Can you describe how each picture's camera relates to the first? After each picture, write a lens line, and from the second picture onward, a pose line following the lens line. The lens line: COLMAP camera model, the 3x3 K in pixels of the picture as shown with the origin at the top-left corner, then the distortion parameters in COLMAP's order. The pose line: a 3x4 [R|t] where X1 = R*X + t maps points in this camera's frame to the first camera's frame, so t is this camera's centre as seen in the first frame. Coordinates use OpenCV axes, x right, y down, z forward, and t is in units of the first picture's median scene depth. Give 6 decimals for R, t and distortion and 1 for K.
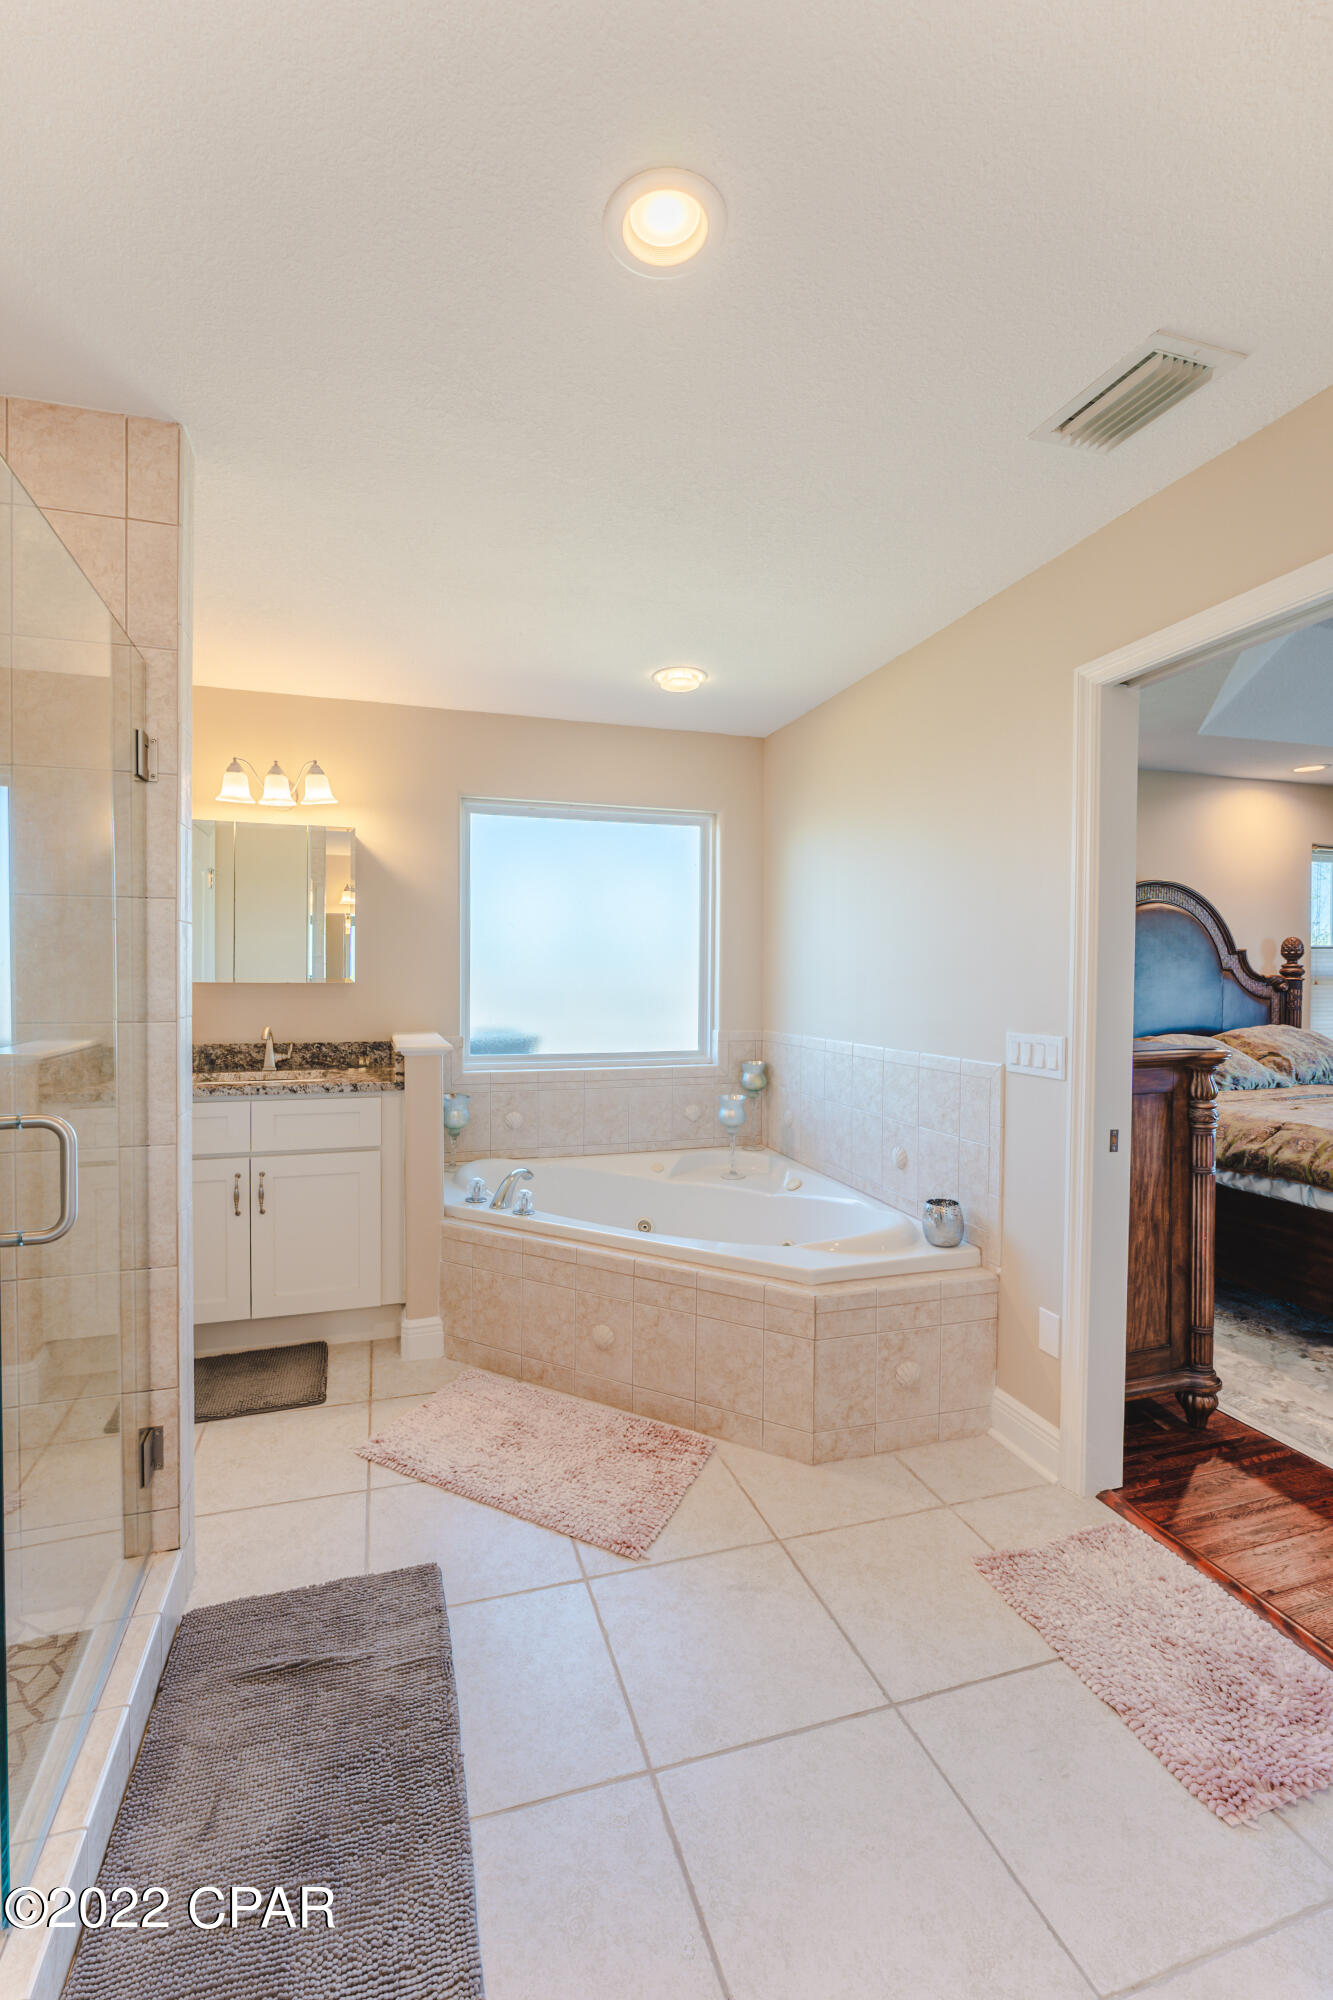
lens RADIAL K [[830.5, 0, 578.6], [0, 830.5, 987.9], [0, 0, 1]] dist [-0.008943, 0.000436]
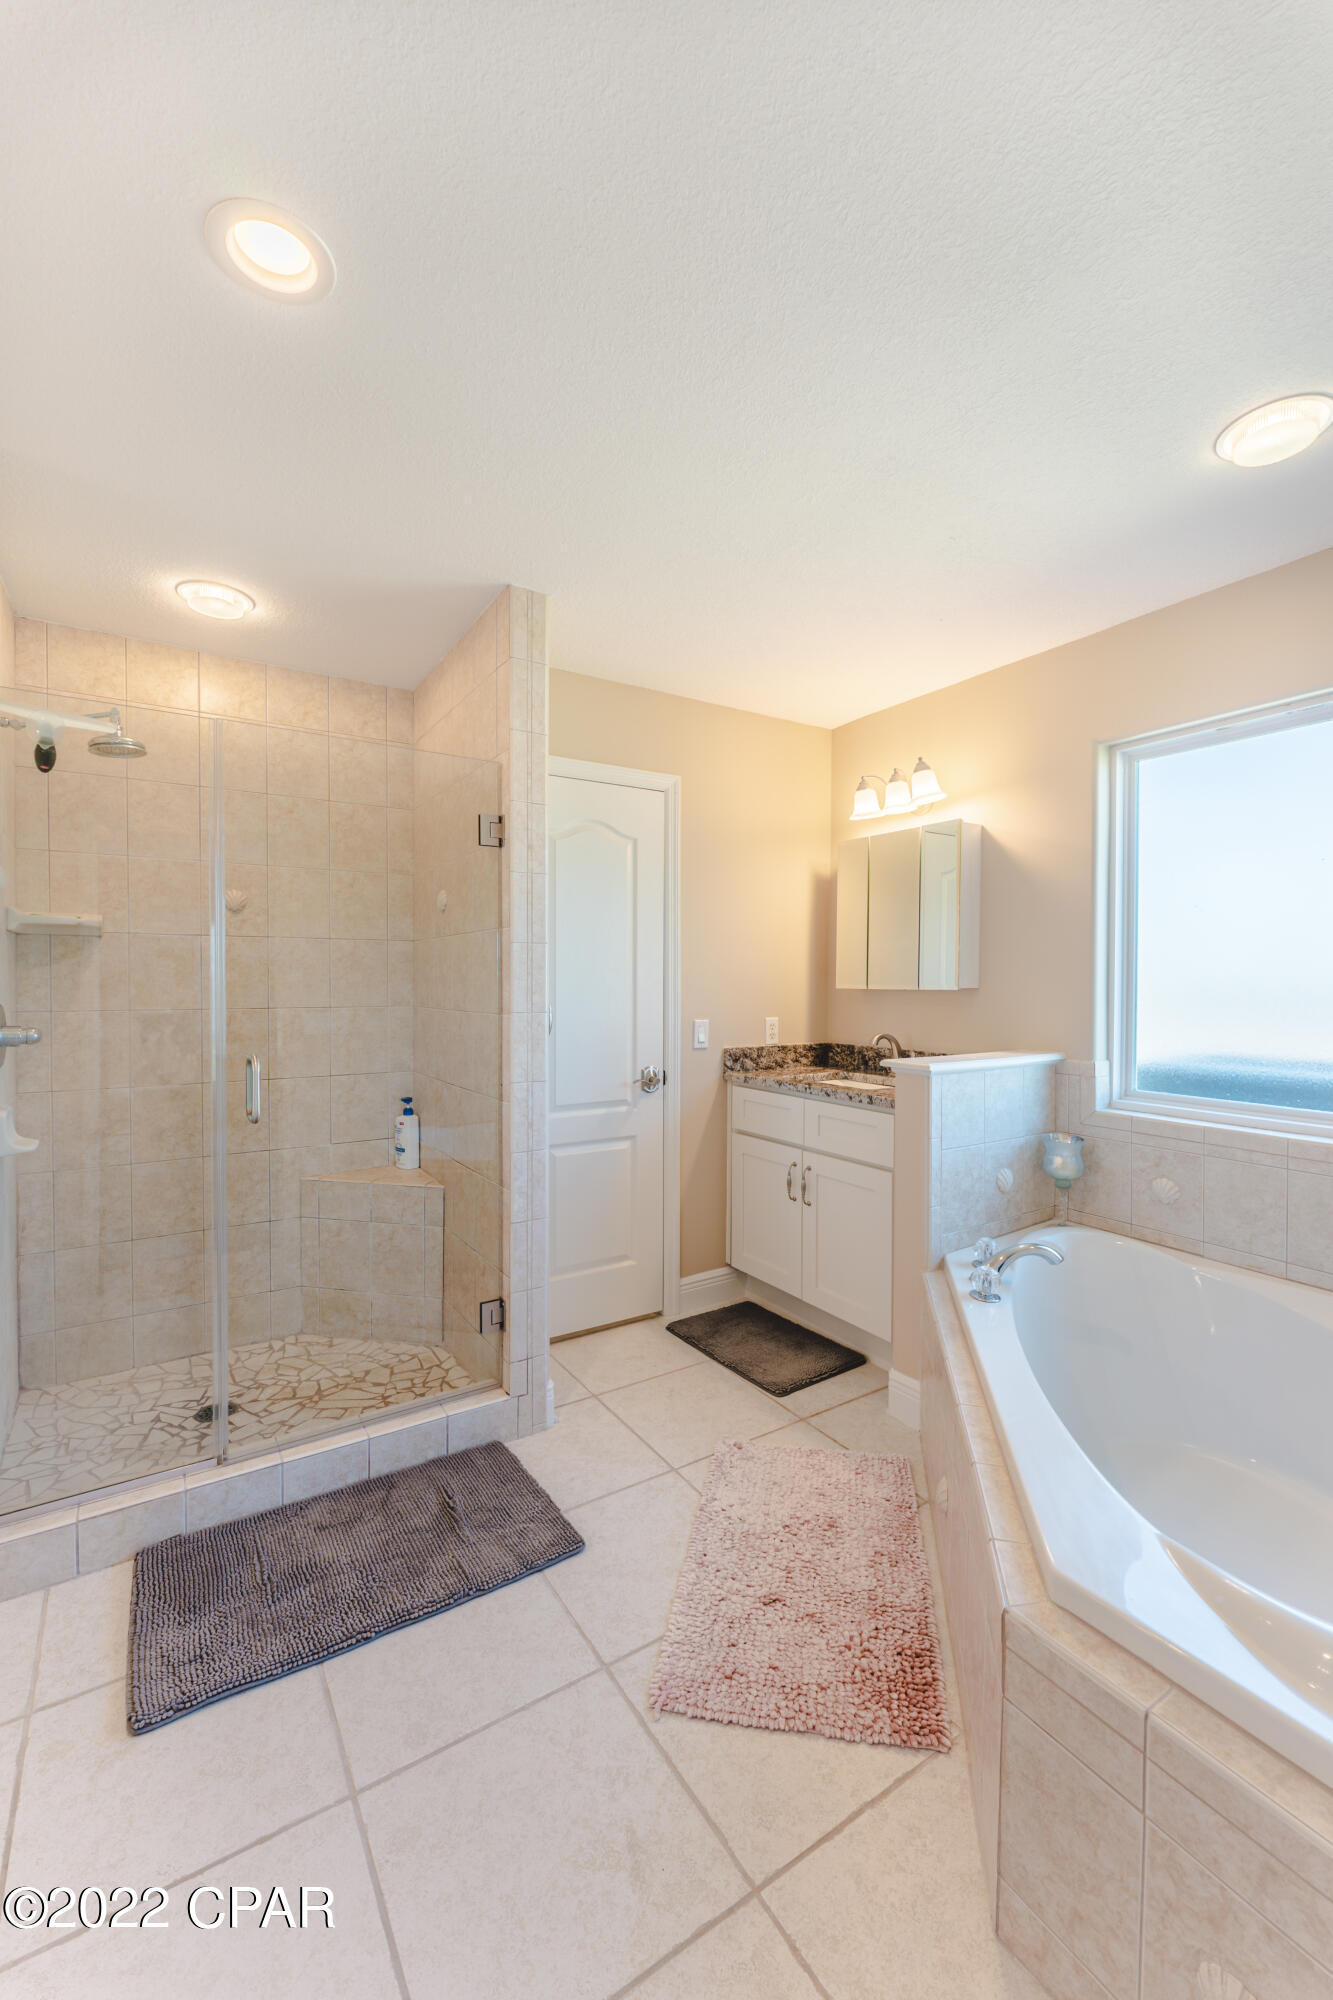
lens RADIAL K [[804.7, 0, 682.6], [0, 804.7, 985.3], [0, 0, 1]] dist [0.000356, 0.000078]
pose [[0.324154, 0.001396, -0.946003, 0.616803], [-0.014961, 0.999881, -0.003651, -0.004243], [0.945886, 0.015337, 0.324136, 0.579116]]
